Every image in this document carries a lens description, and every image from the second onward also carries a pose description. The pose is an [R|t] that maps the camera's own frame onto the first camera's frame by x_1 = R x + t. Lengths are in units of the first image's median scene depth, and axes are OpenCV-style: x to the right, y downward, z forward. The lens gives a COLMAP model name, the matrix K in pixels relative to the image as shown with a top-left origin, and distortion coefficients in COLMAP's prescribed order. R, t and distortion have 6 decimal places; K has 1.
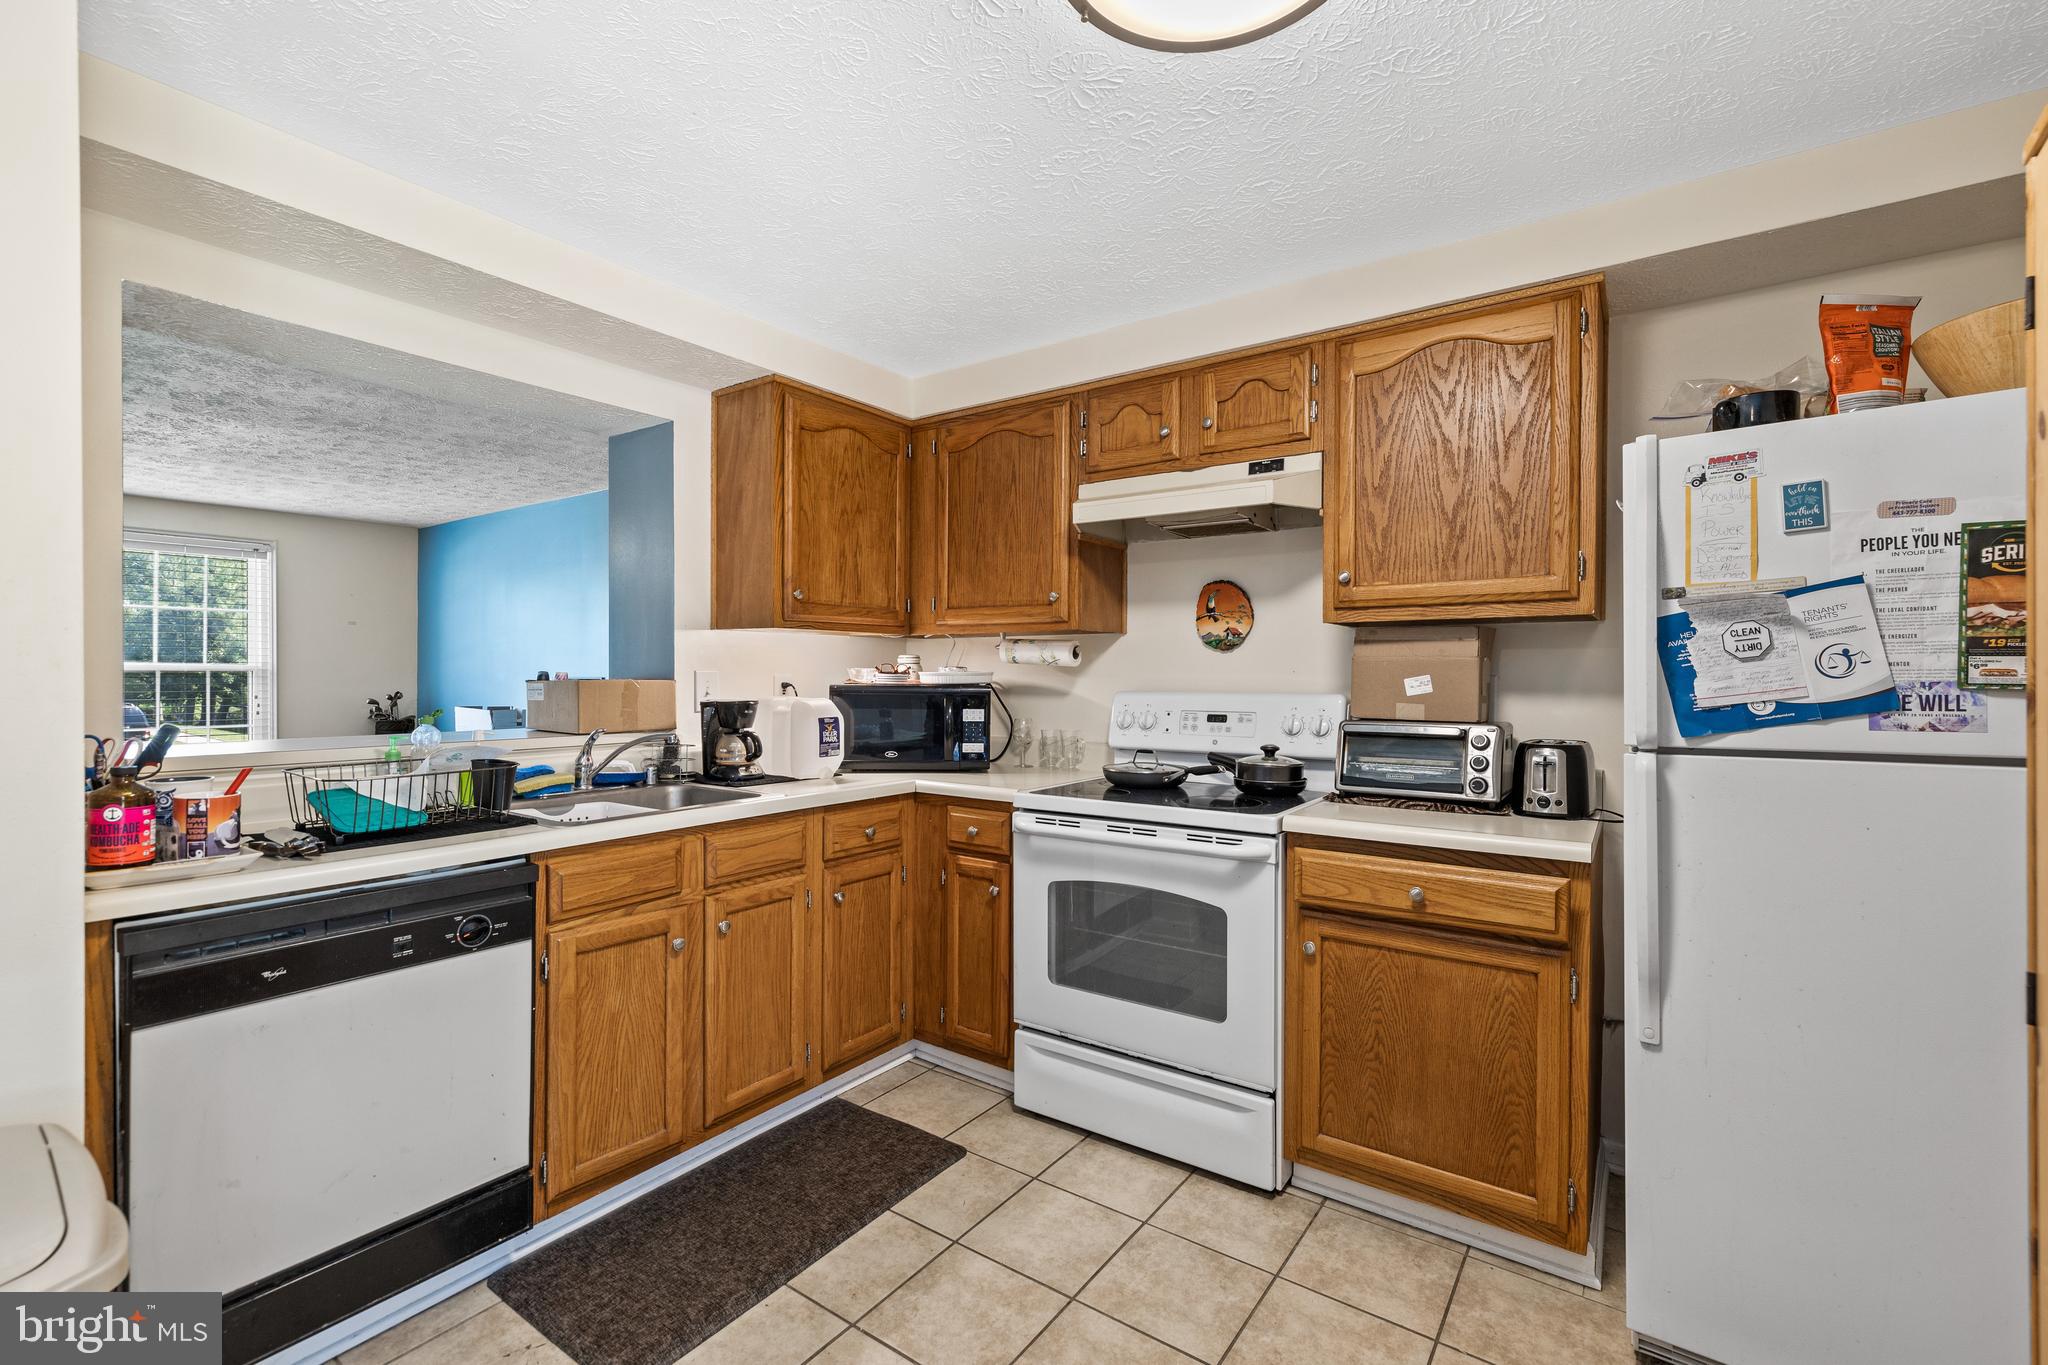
lens RADIAL K [[883.4, 0, 1031.1], [0, 883.4, 688.5], [0, 0, 1]] dist [0.003246, -0.001380]
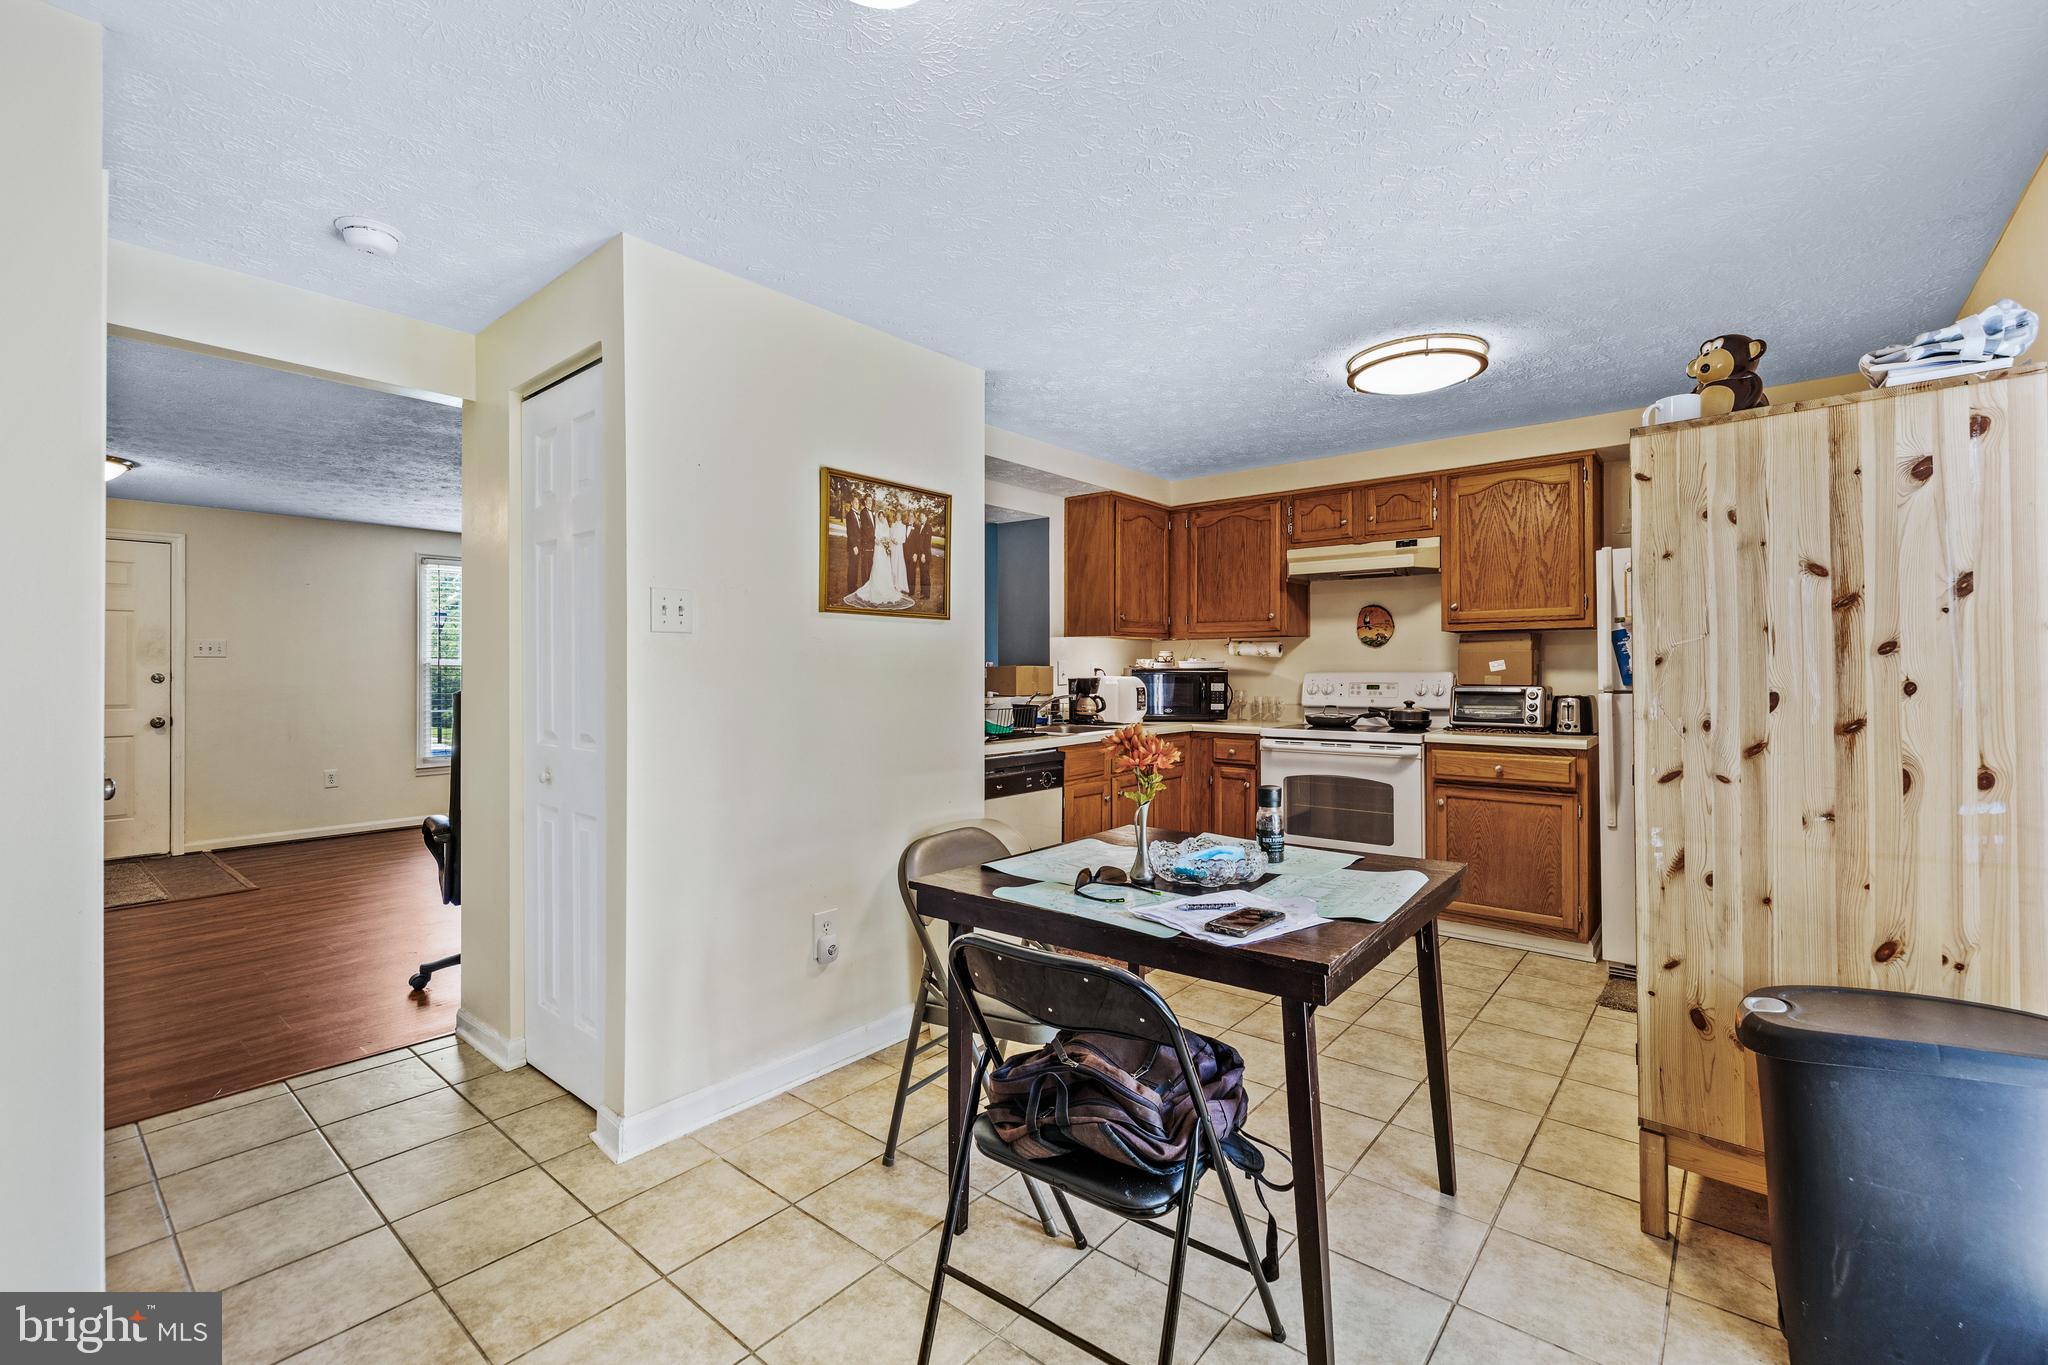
lens RADIAL K [[883.4, 0, 1015.5], [0, 883.4, 670.8], [0, 0, 1]] dist [0.003246, -0.001380]
pose [[0.996834, -0.005285, -0.079338, -0.372279], [0.004045, 0.999867, -0.015781, 0.029267], [0.079411, 0.015410, 0.996723, -0.817709]]
